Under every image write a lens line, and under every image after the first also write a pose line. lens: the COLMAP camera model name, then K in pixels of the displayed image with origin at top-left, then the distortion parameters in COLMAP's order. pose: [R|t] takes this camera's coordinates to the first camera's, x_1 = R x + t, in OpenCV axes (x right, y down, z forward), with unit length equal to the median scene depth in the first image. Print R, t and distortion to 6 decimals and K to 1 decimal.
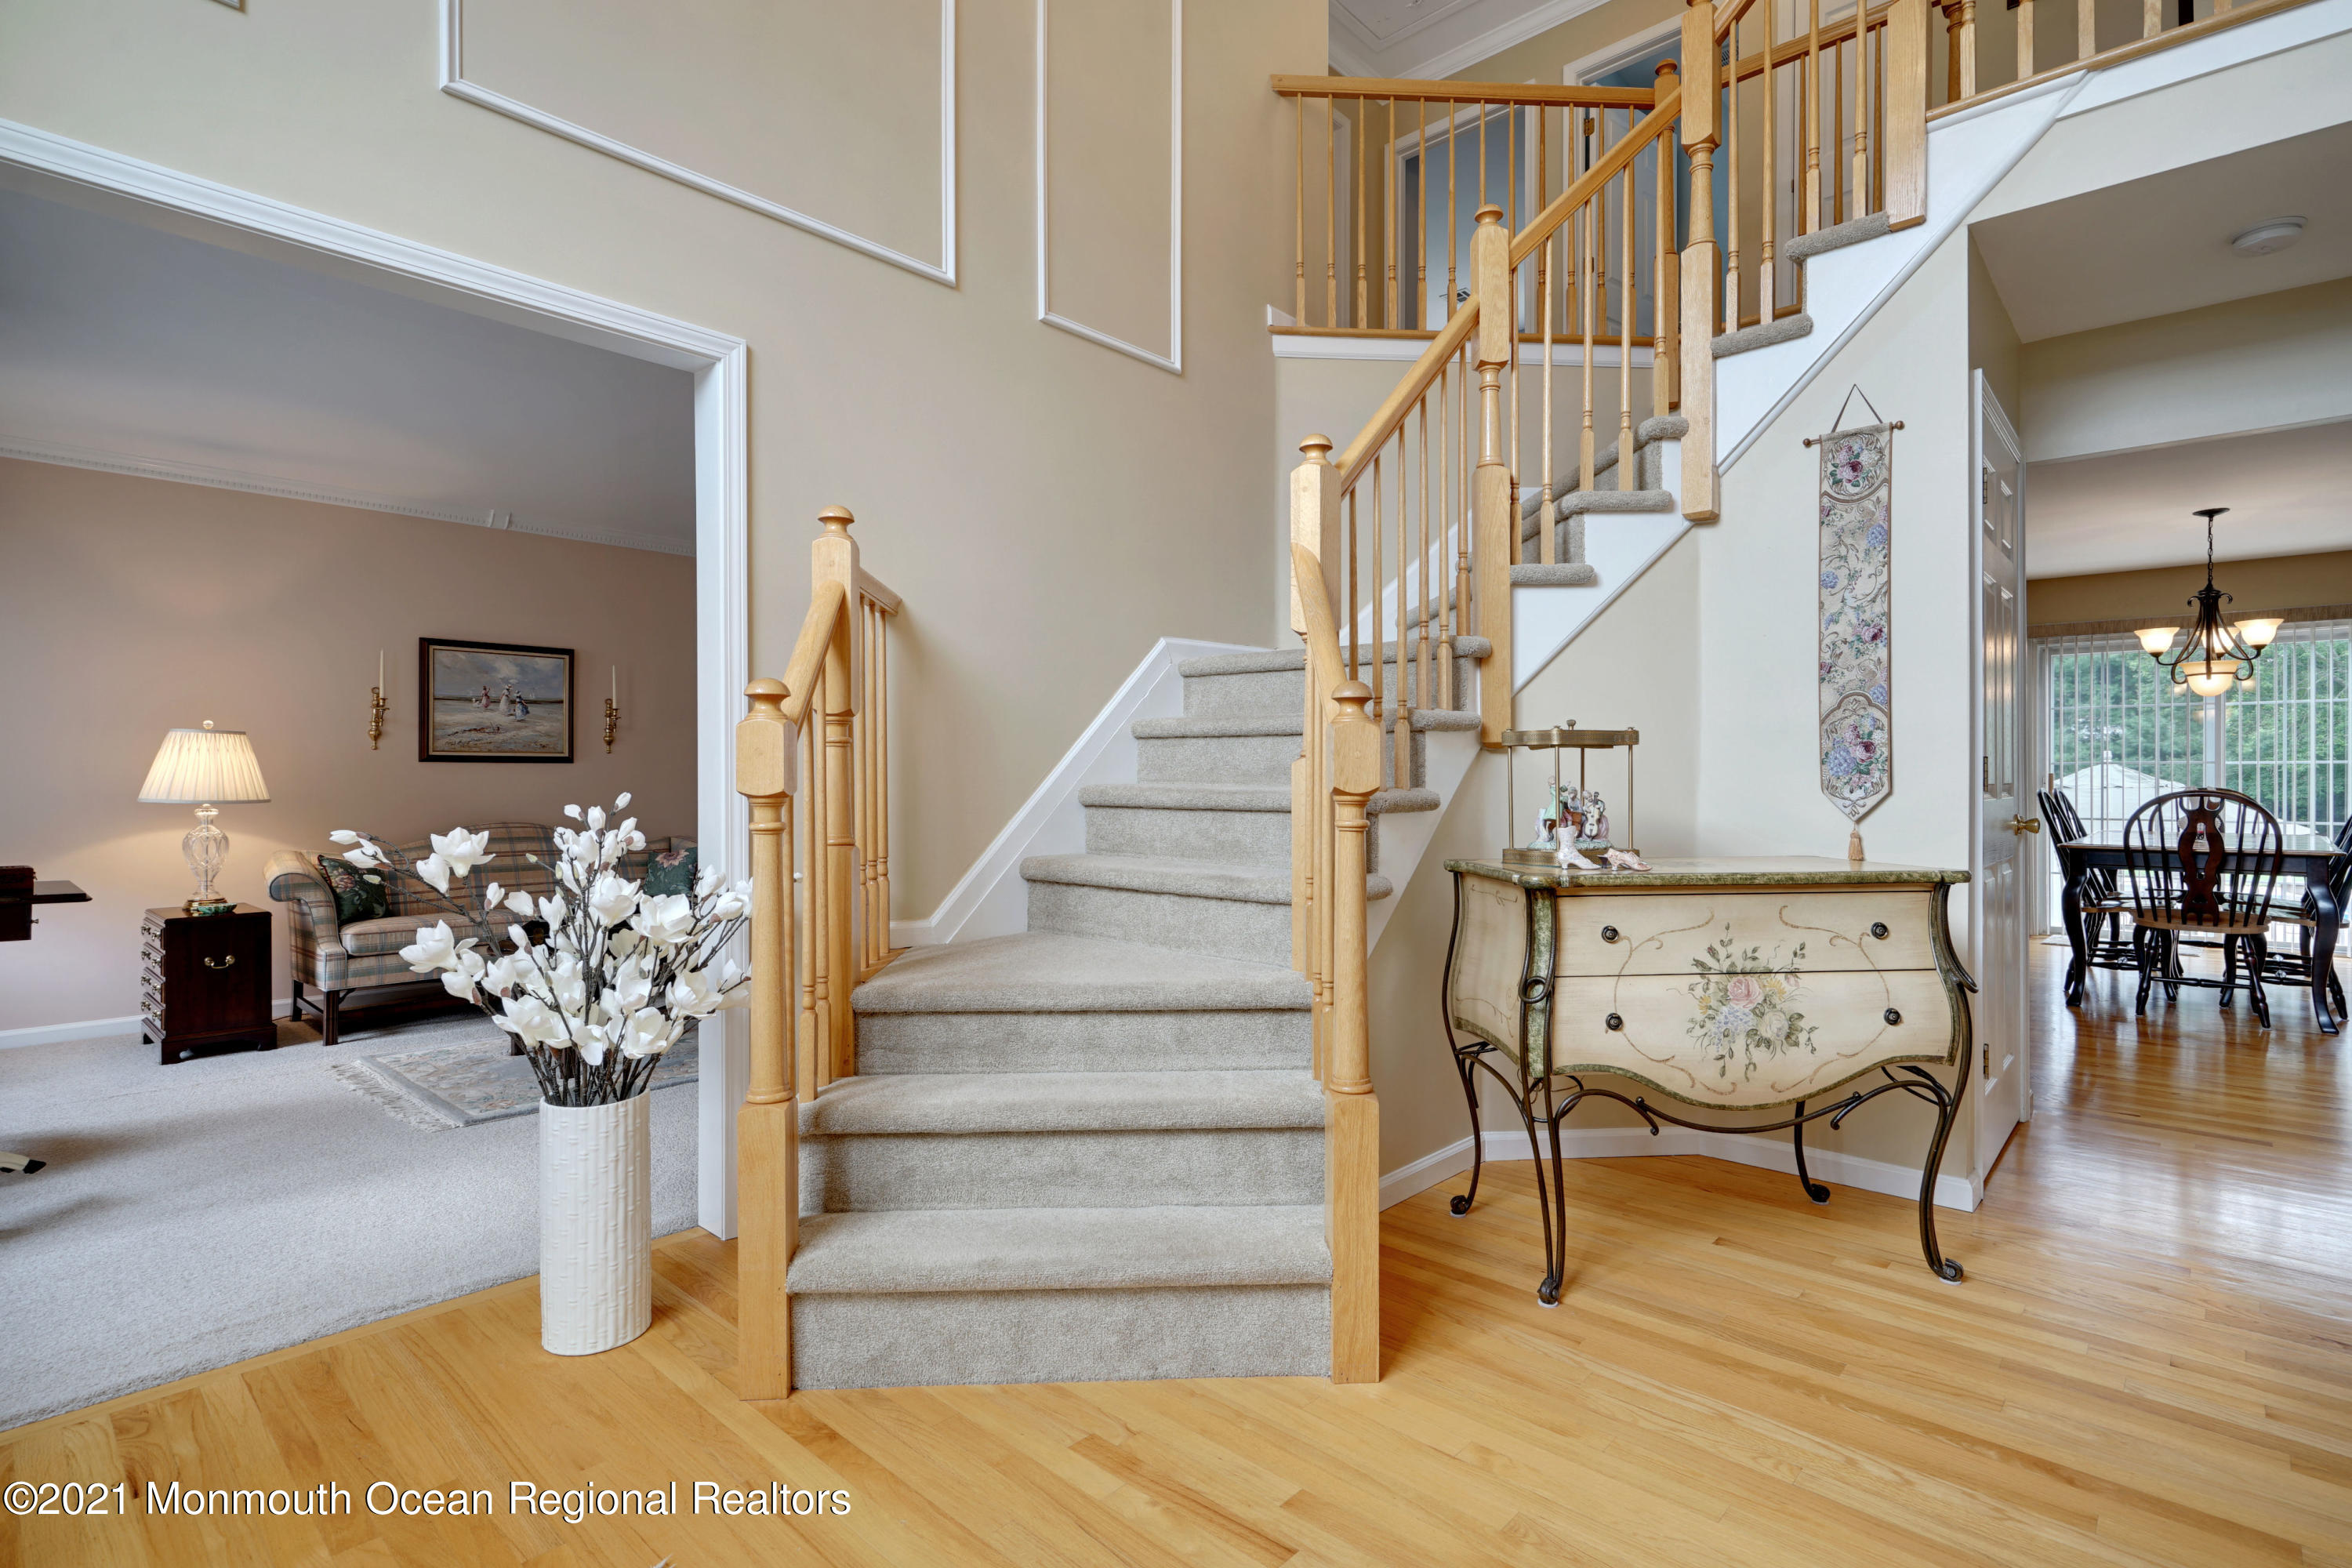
lens RADIAL K [[1128.2, 0, 1180.6], [0, 1128.2, 783.5], [0, 0, 1]] dist [-0.000990, 0.000114]
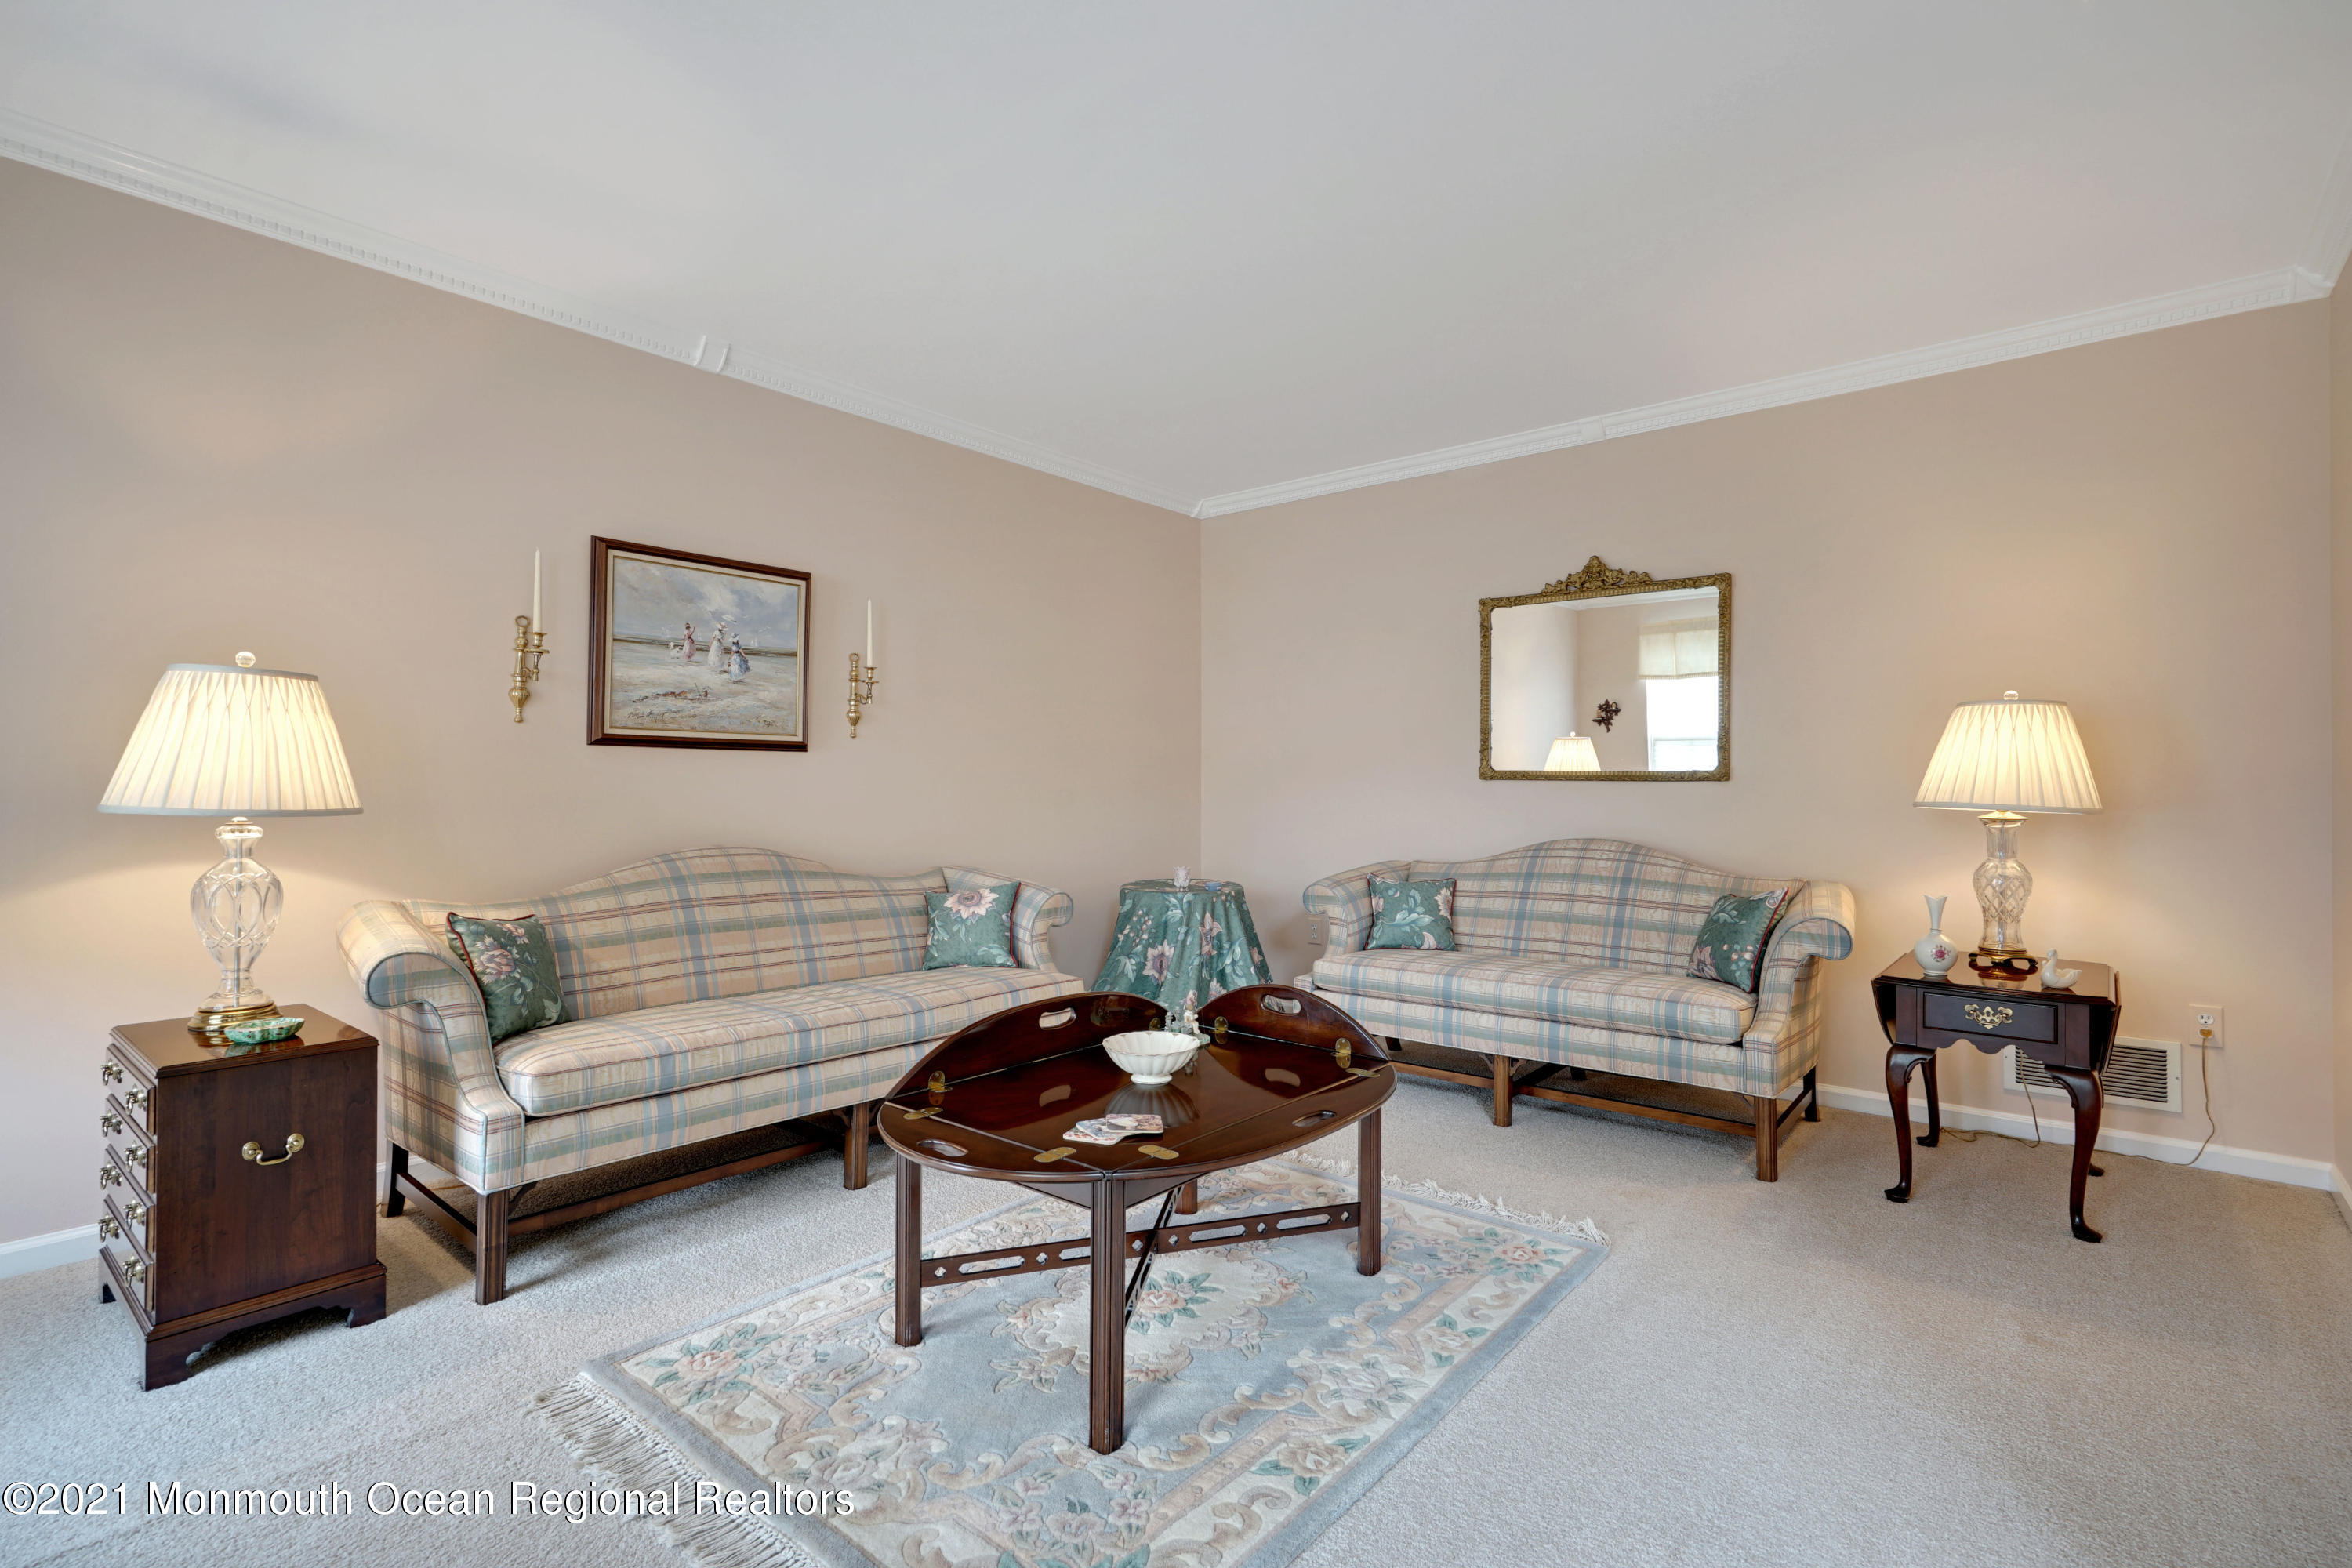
lens RADIAL K [[1089.5, 0, 1176.0], [0, 1089.5, 784.0], [0, 0, 1]] dist [-0.000535, 0.000041]
pose [[0.999152, 0.005828, 0.040748, -0.454593], [-0.005446, 0.999940, -0.009474, 0.005795], [-0.040801, 0.009244, 0.999125, 0.484261]]
